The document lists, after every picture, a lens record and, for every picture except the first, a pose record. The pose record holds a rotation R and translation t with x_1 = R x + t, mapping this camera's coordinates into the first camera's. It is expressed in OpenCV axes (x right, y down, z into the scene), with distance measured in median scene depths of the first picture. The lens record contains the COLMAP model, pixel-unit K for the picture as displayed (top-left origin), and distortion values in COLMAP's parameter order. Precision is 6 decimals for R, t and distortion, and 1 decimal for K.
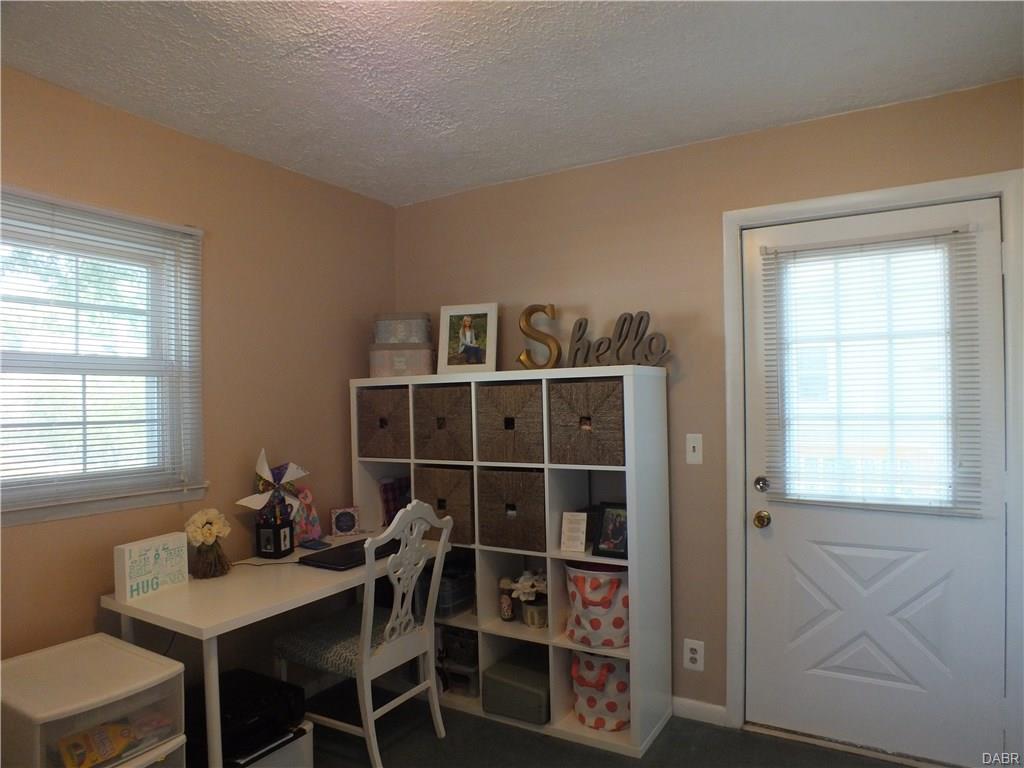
lens RADIAL K [[642.4, 0, 514.7], [0, 642.4, 390.3], [0, 0, 1]] dist [-0.067606, 0.007442]
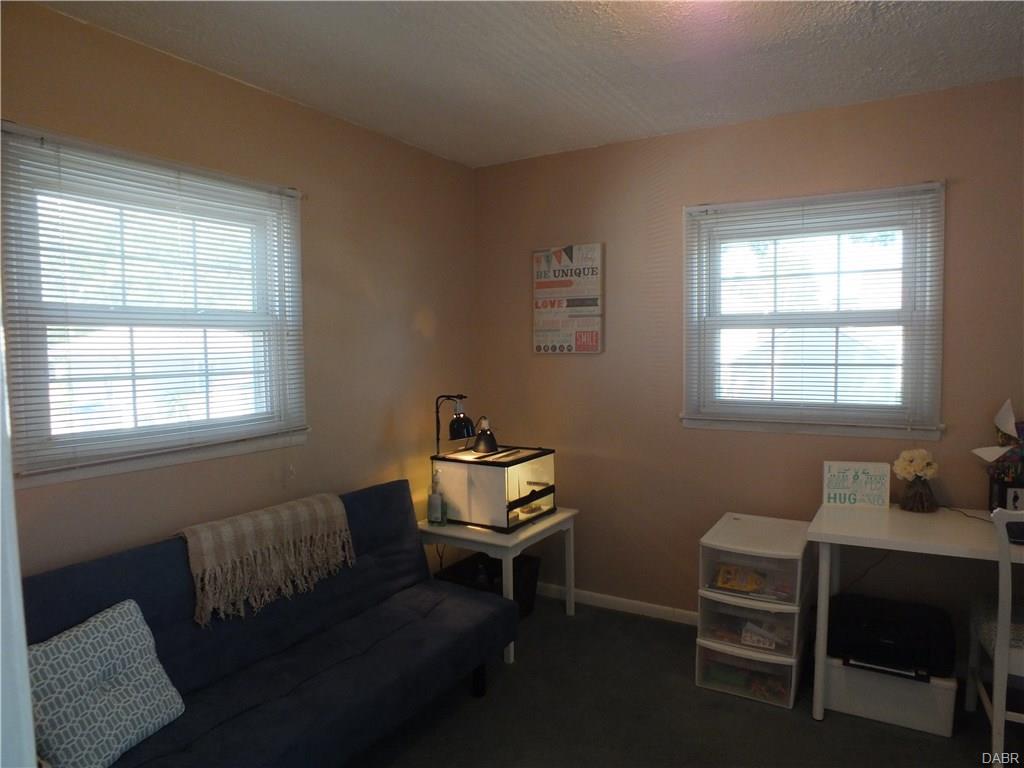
lens RADIAL K [[642.4, 0, 514.3], [0, 642.4, 387.0], [0, 0, 1]] dist [-0.067606, 0.007442]
pose [[-0.013962, 0.063326, -0.997895, 0.617464], [0.016009, 0.997879, 0.063101, 0.005715], [0.999774, -0.015094, -0.014946, 0.356237]]
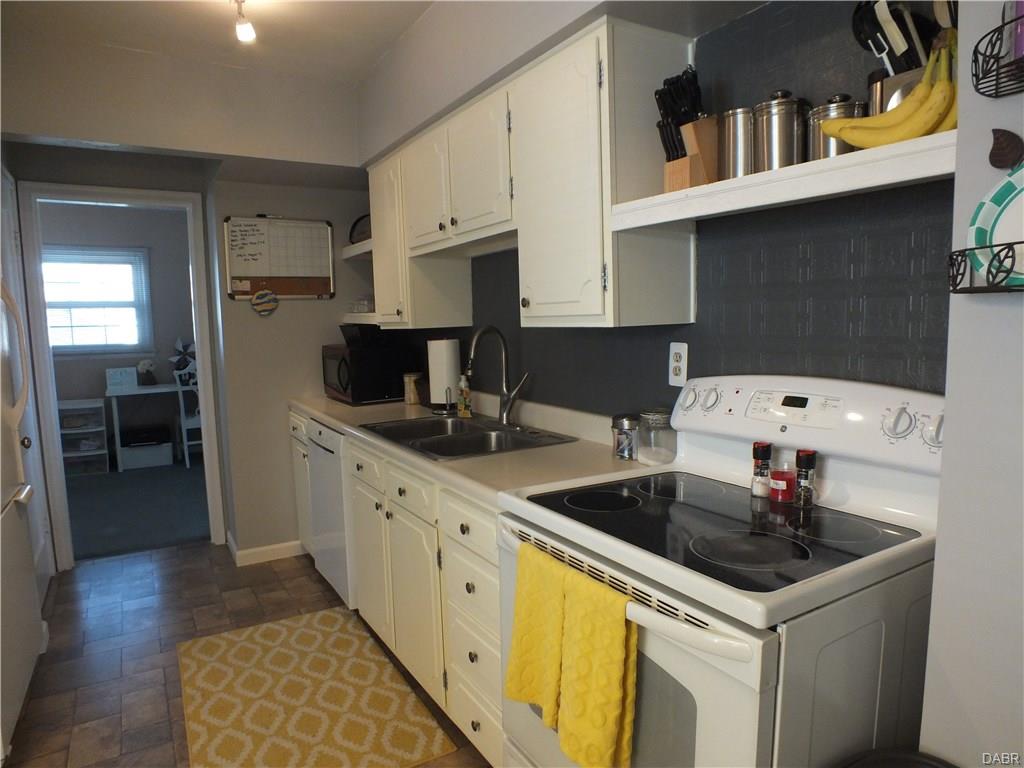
lens RADIAL K [[642.4, 0, 516.1], [0, 642.4, 392.8], [0, 0, 1]] dist [-0.067606, 0.007442]
pose [[0.882780, 0.035369, -0.468453, 2.202422], [0.022461, 0.992844, 0.117287, 0.060912], [0.469249, -0.114061, 0.875668, -0.592895]]
